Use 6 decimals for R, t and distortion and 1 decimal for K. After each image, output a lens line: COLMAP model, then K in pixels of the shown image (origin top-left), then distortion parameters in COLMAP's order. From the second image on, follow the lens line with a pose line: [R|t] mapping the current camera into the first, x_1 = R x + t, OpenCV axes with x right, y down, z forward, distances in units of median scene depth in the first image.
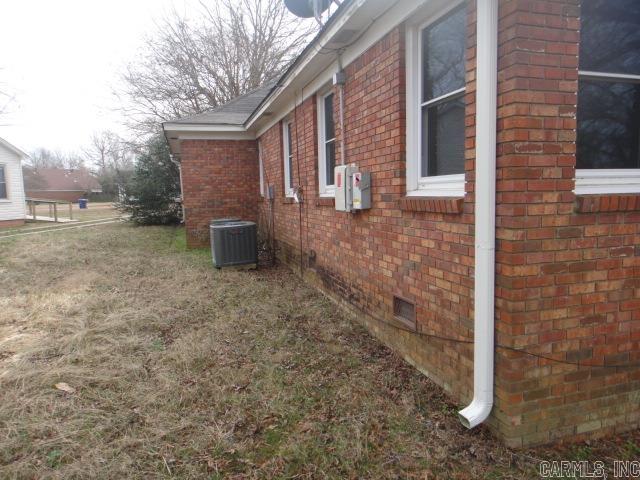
lens RADIAL K [[442.6, 0, 320.5], [0, 442.6, 239.7], [0, 0, 1]] dist [-0.001948, -0.001731]
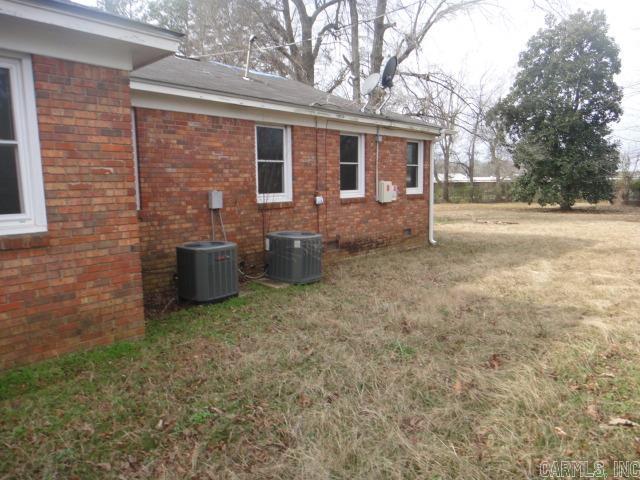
lens RADIAL K [[442.6, 0, 319.7], [0, 442.6, 240.4], [0, 0, 1]] dist [-0.001948, -0.001731]
pose [[-0.503384, -0.045755, 0.862851, -0.715943], [0.142808, 0.980458, 0.135305, -0.094687], [-0.852180, 0.191332, -0.487013, 1.012010]]
